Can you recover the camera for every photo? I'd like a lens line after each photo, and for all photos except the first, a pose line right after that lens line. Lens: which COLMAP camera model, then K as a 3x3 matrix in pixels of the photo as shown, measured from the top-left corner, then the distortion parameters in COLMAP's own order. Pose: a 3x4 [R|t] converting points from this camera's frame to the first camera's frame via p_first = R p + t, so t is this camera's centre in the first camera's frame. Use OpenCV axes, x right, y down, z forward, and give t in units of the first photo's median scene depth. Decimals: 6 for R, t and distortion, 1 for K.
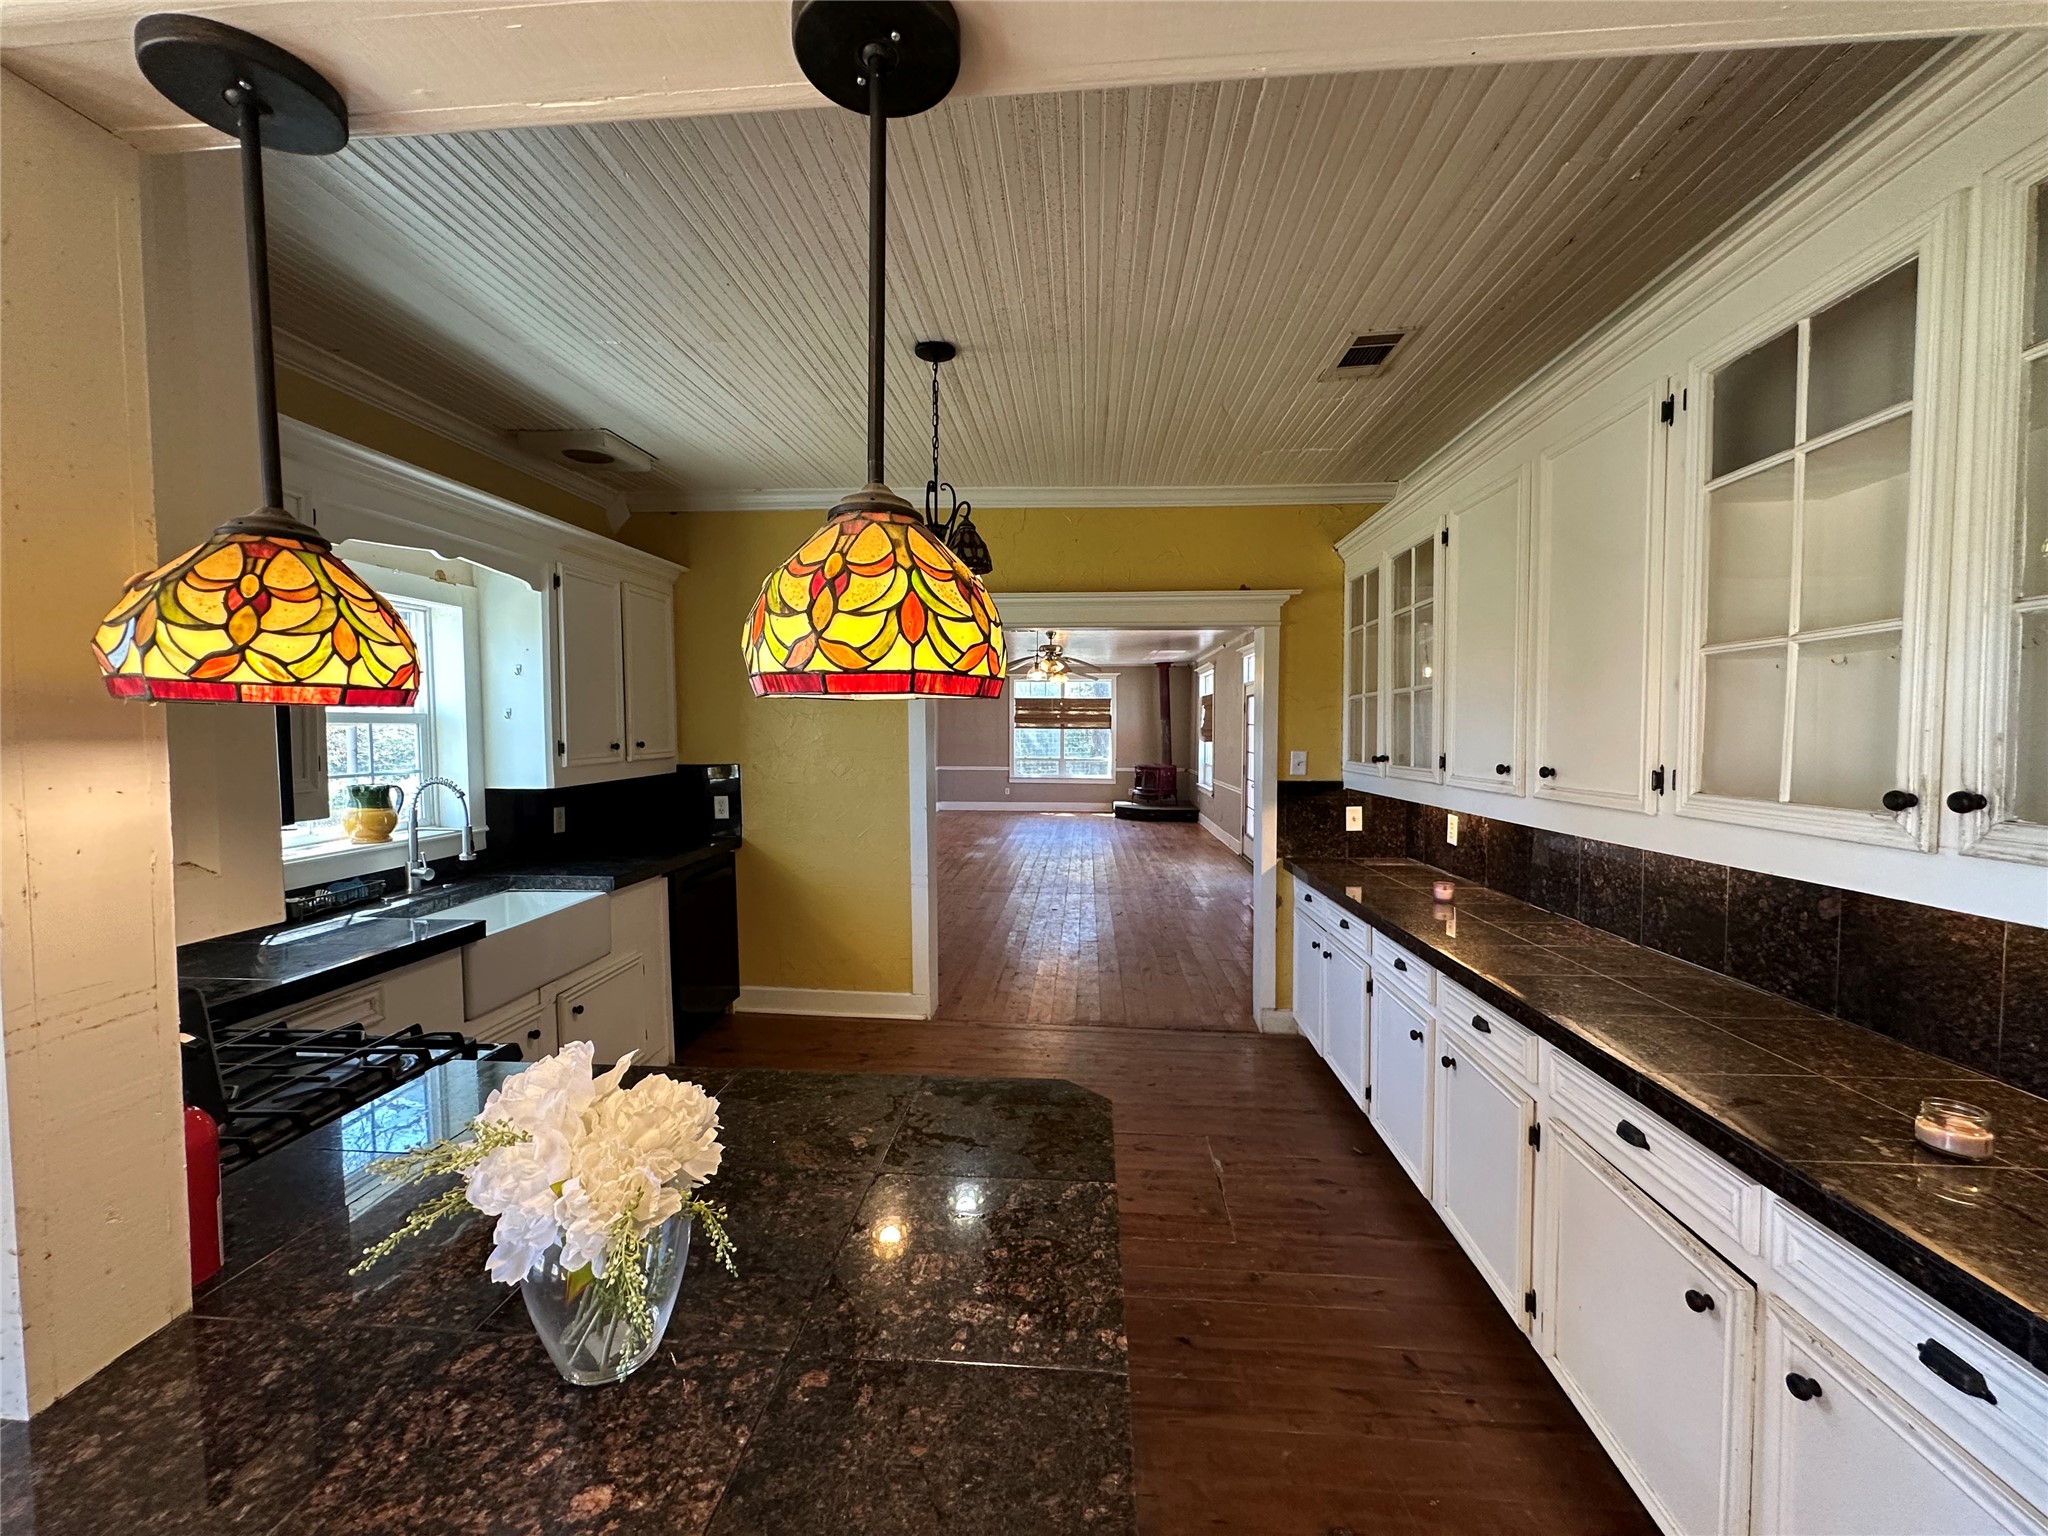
lens RADIAL K [[817.1, 0, 1021.2], [0, 817.1, 768.9], [0, 0, 1]] dist [-0.006776, 0.000890]
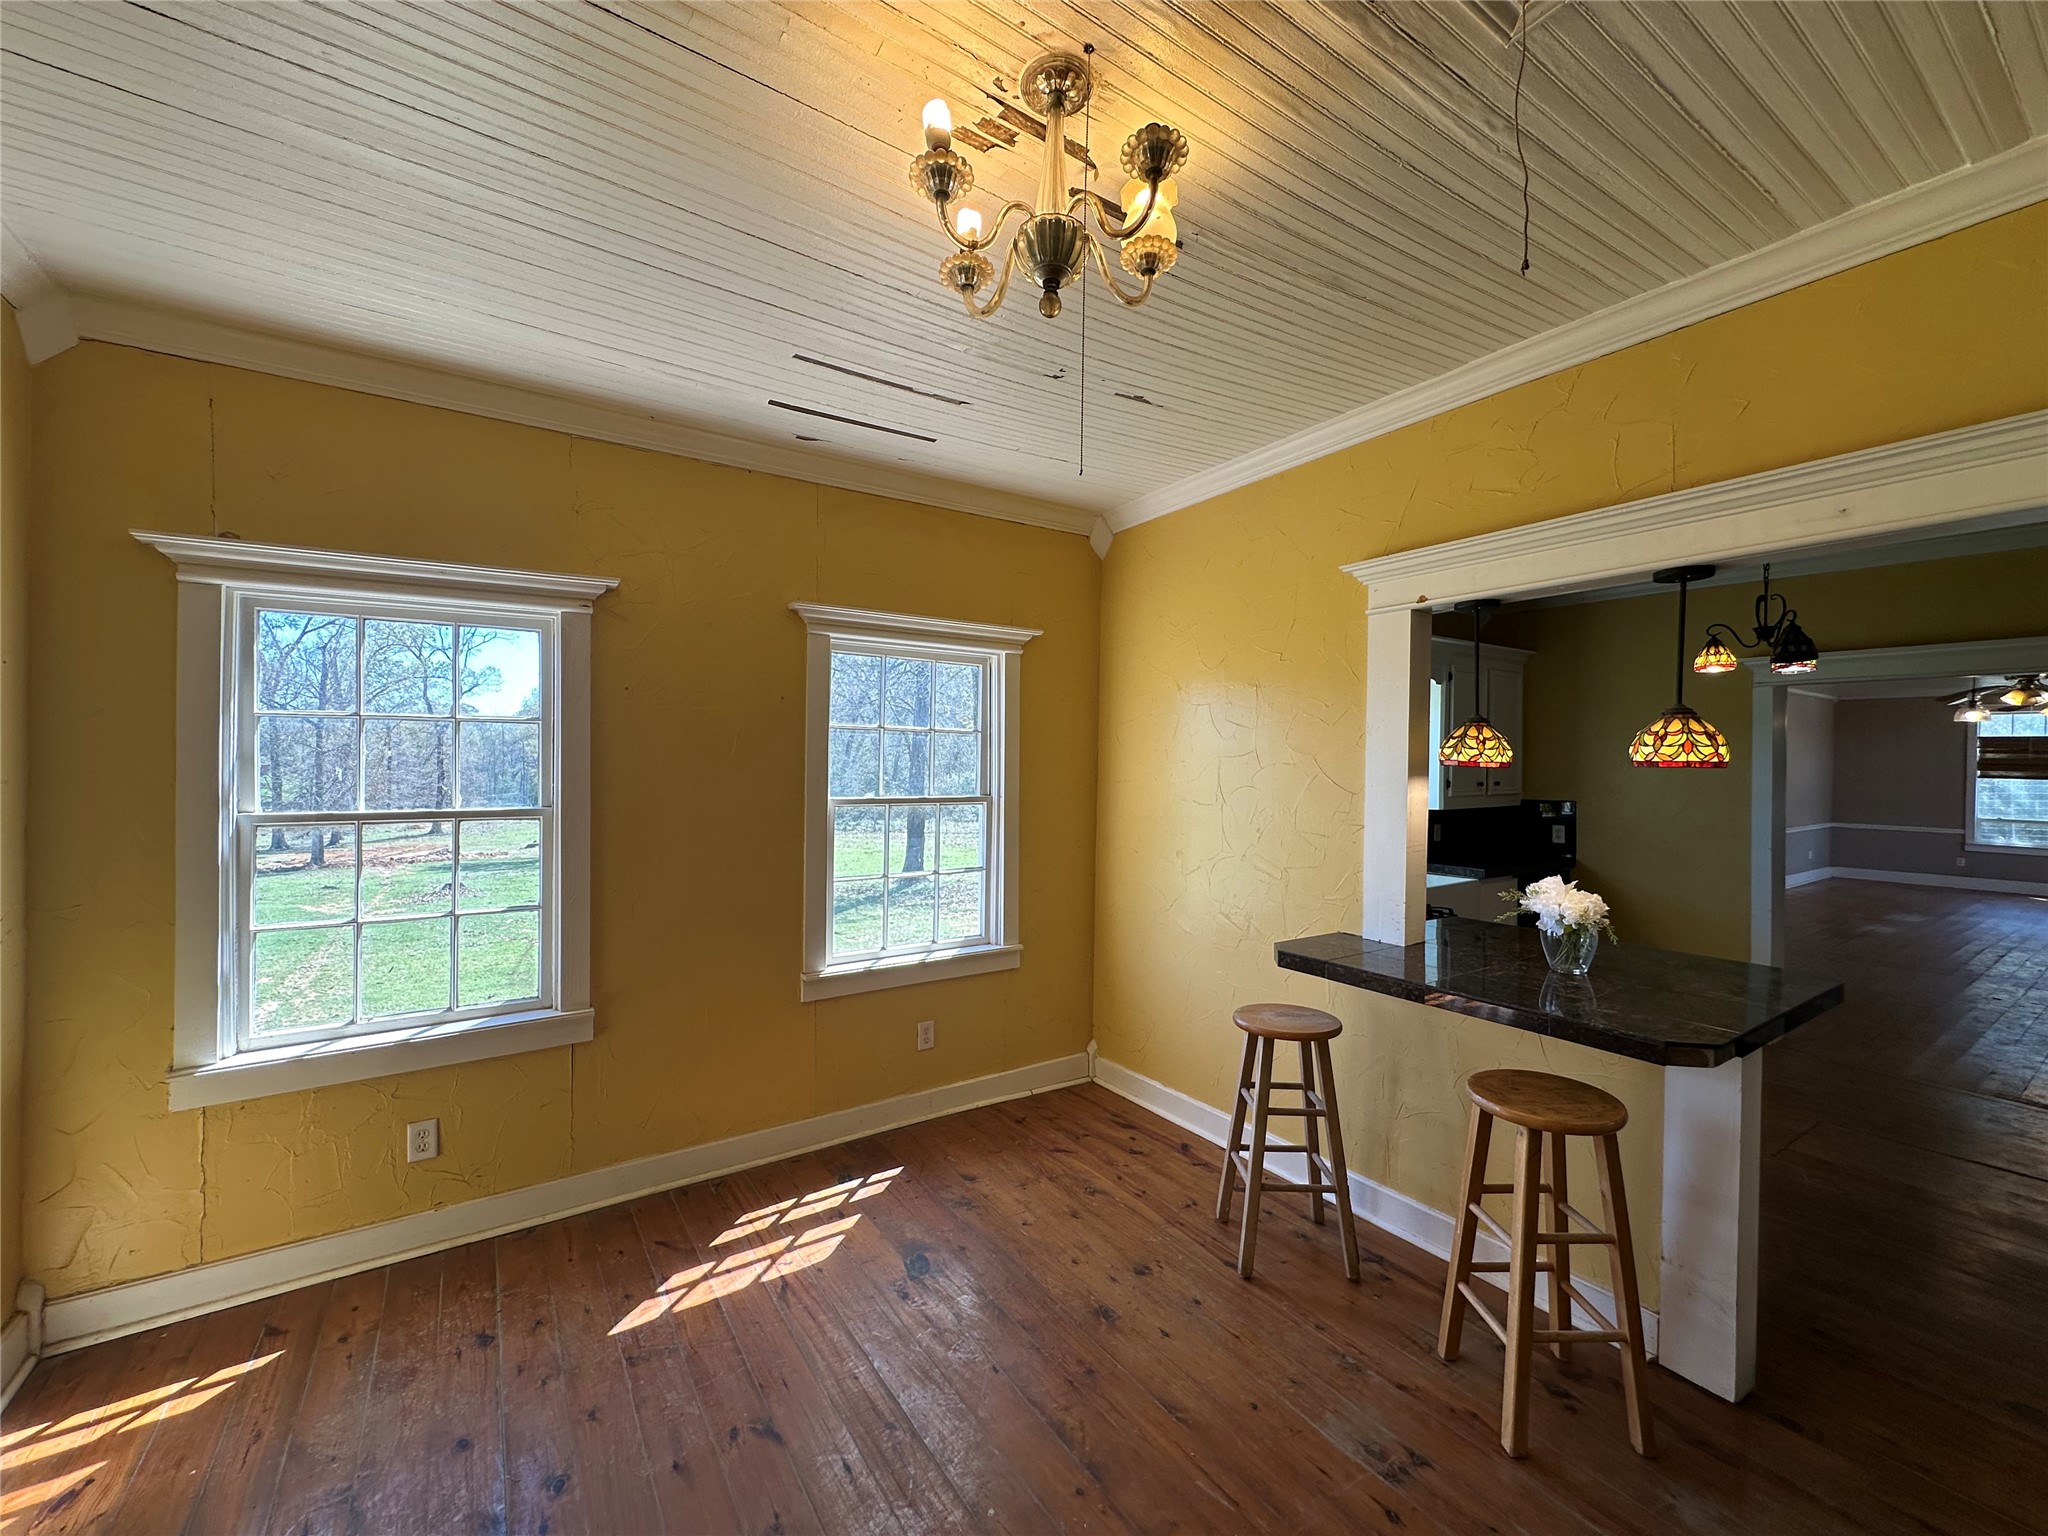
lens RADIAL K [[854.9, 0, 999.7], [0, 854.9, 767.7], [0, 0, 1]] dist [0.001007, -0.000072]
pose [[0.626171, 0.013090, -0.779576, 0.212539], [-0.052565, 0.998293, -0.025458, 0.038481], [0.777912, 0.056919, 0.625790, -0.871229]]
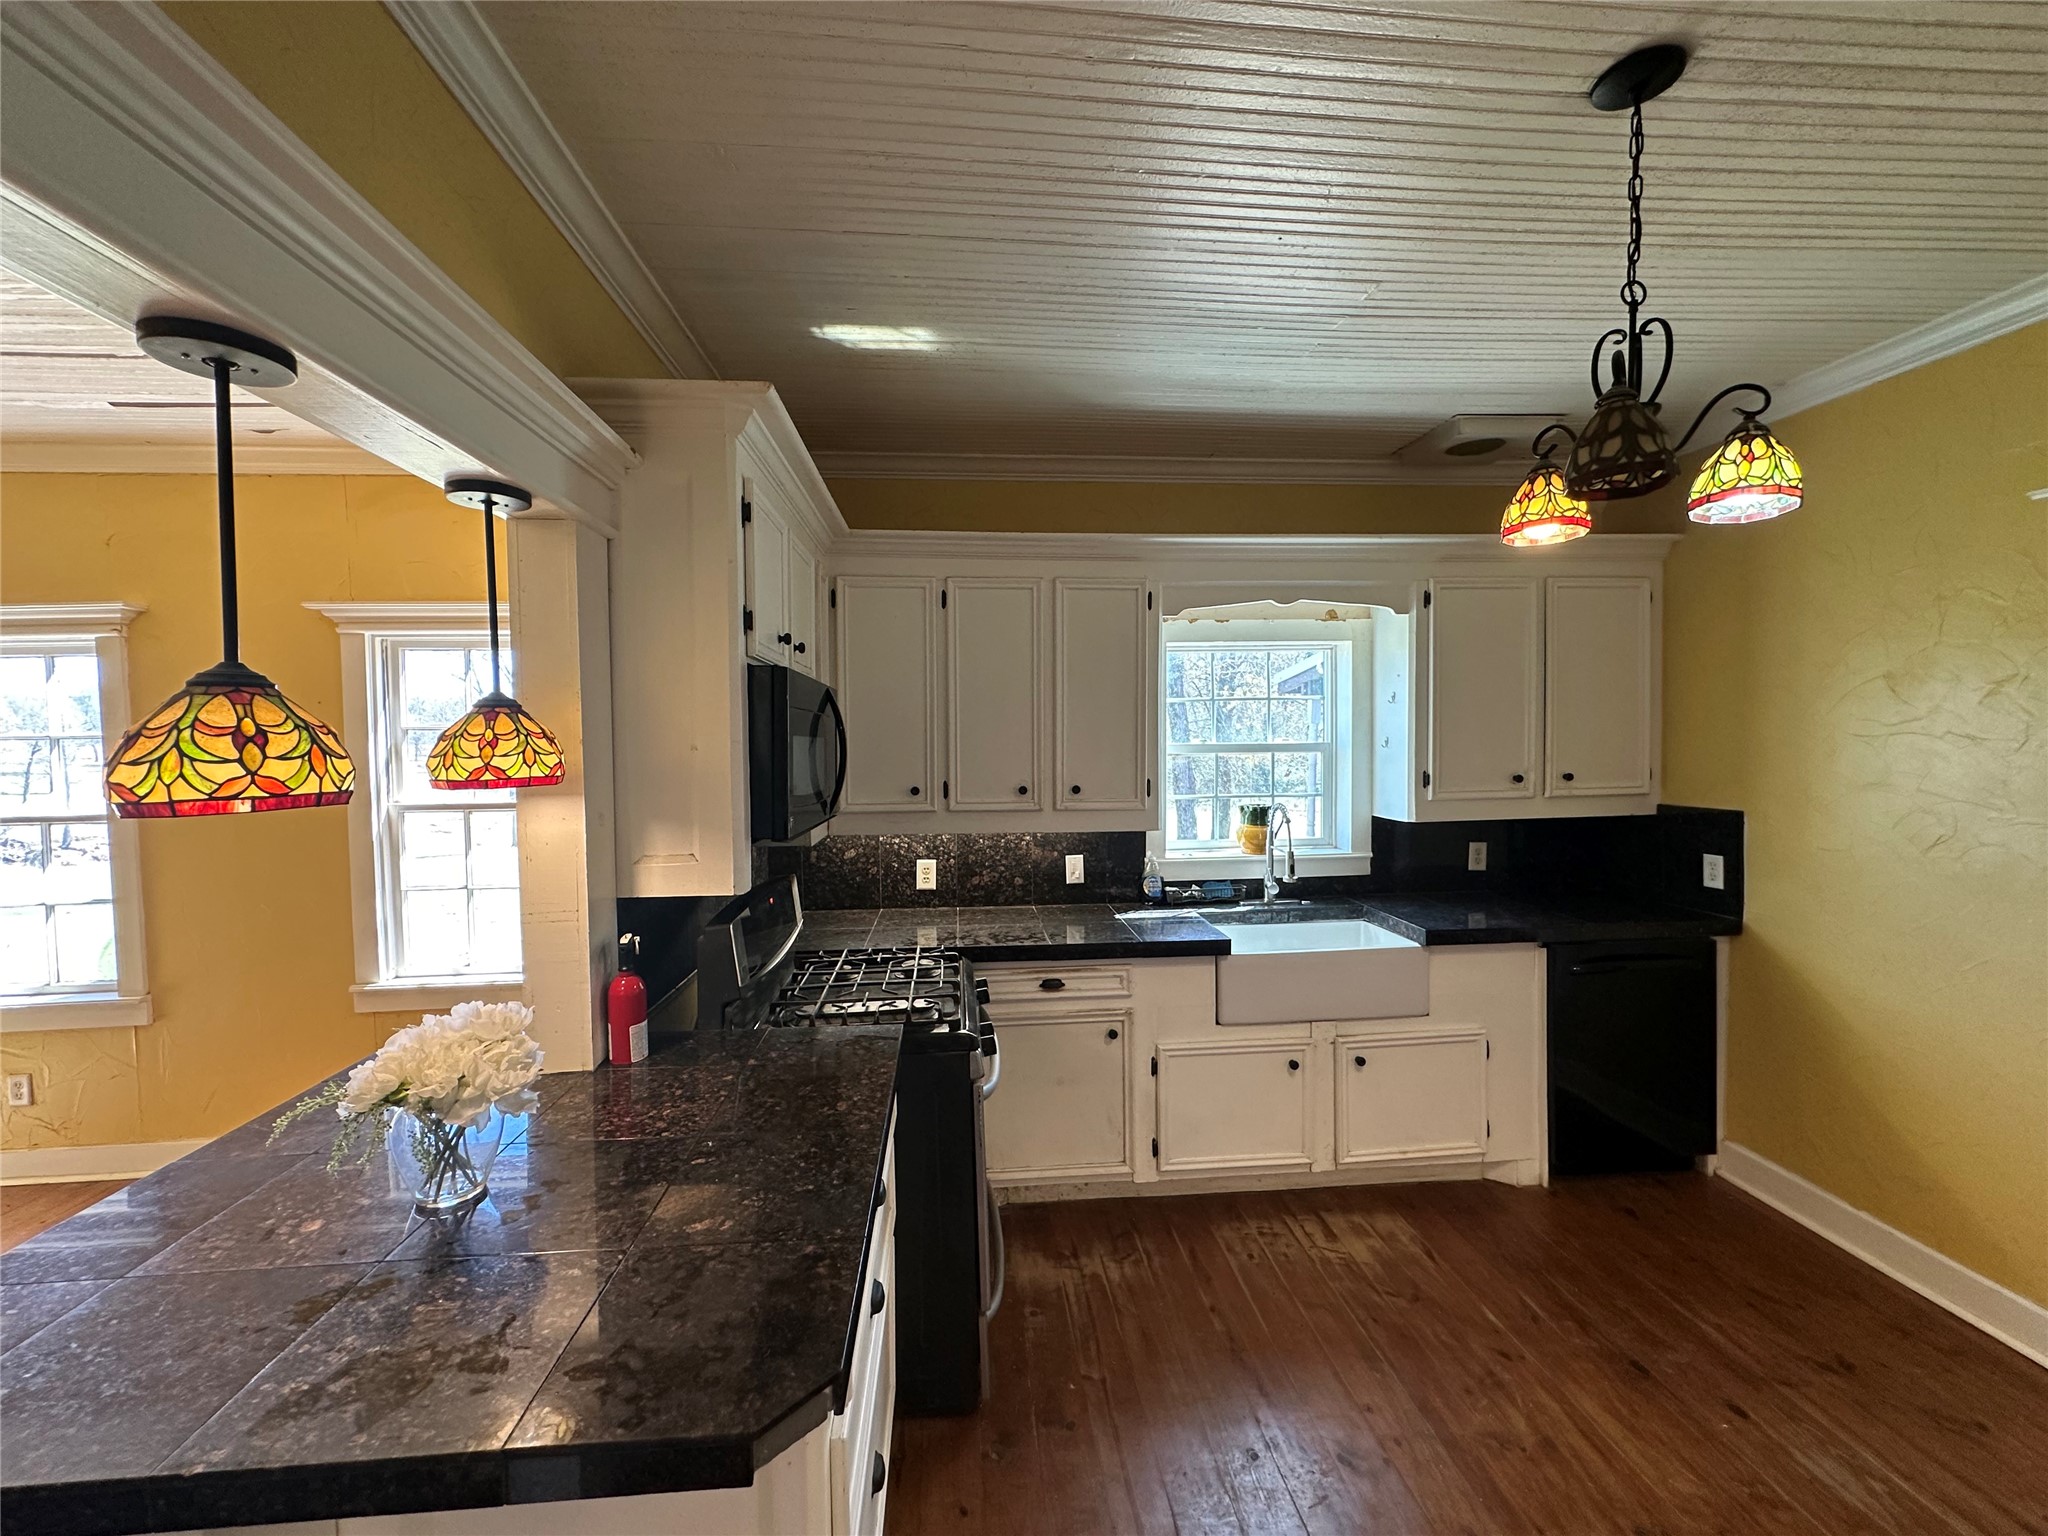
lens RADIAL K [[817.1, 0, 1021.2], [0, 817.1, 768.9], [0, 0, 1]] dist [-0.006776, 0.000890]
pose [[0.157611, 0.039779, -0.986700, 0.353792], [-0.038257, 0.998684, 0.034151, -0.066667], [0.986760, 0.032365, 0.158925, 0.518640]]
